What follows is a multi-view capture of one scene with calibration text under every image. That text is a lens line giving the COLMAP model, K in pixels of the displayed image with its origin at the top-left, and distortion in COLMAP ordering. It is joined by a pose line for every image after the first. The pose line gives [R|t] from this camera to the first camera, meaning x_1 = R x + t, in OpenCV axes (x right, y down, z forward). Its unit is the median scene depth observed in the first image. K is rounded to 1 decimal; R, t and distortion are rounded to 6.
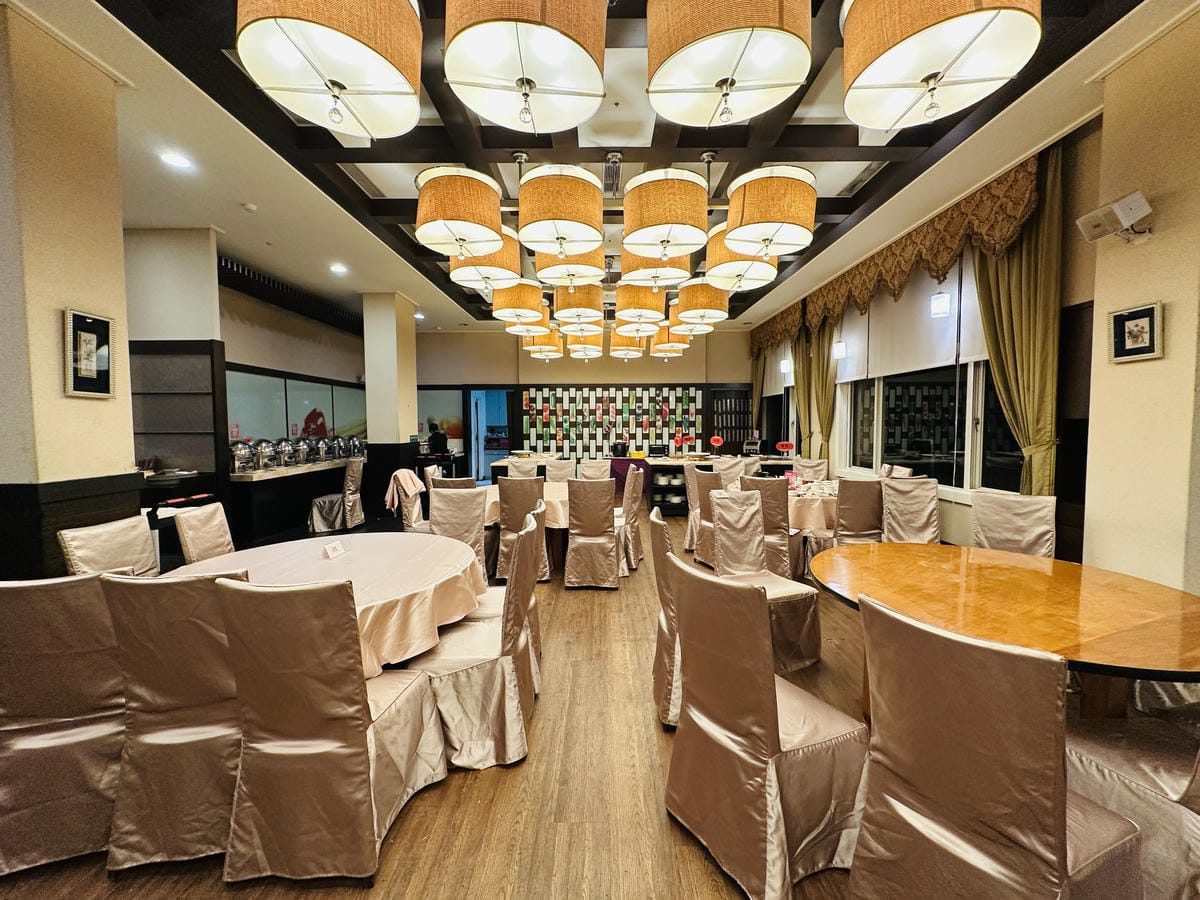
lens RADIAL K [[482.7, 0, 591.0], [0, 482.7, 442.5], [0, 0, 1]] dist [-0.007455, 0.000062]
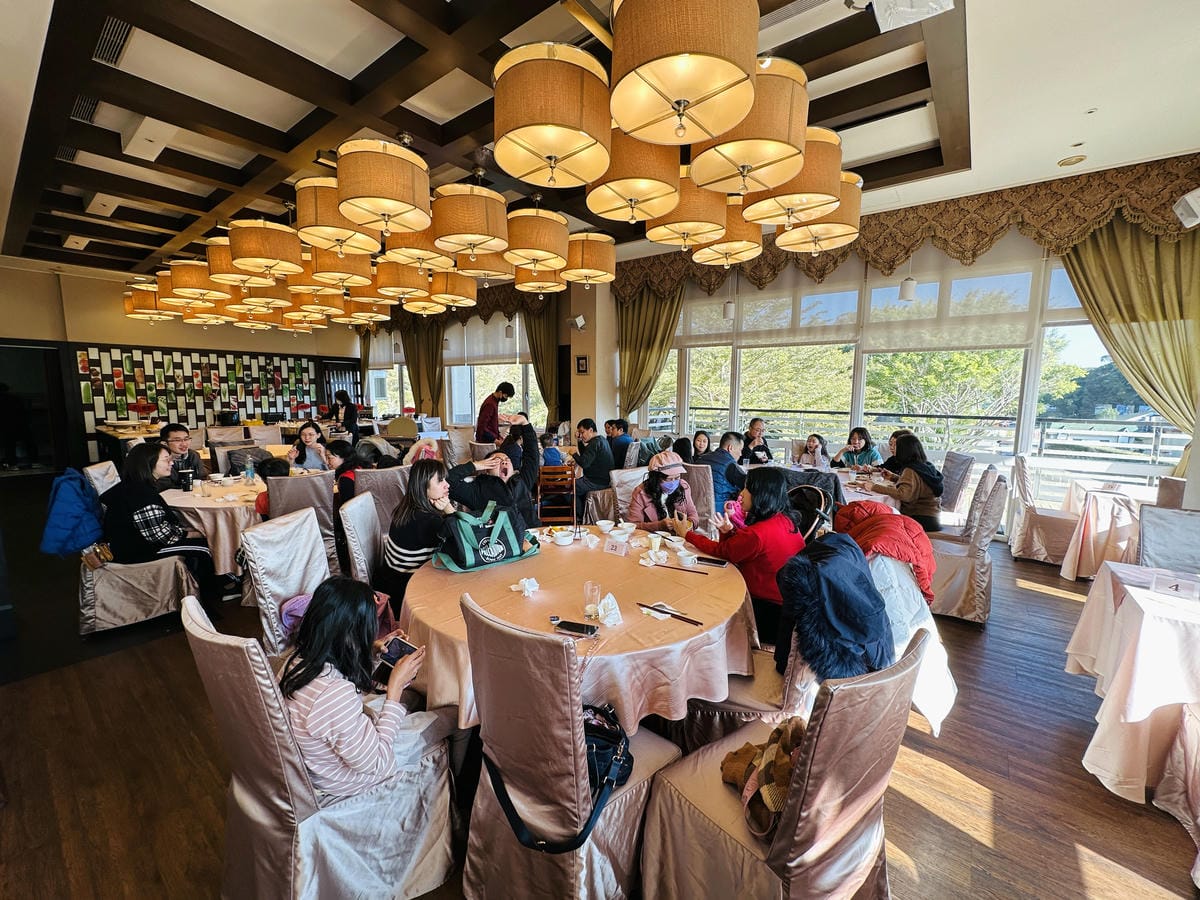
lens RADIAL K [[482.7, 0, 591.4], [0, 482.7, 444.6], [0, 0, 1]] dist [-0.007455, 0.000062]
pose [[0.627579, -0.077760, 0.774660, -0.236131], [0.019621, 0.996263, 0.084109, 0.000188], [-0.778306, -0.037585, 0.626760, -0.186242]]
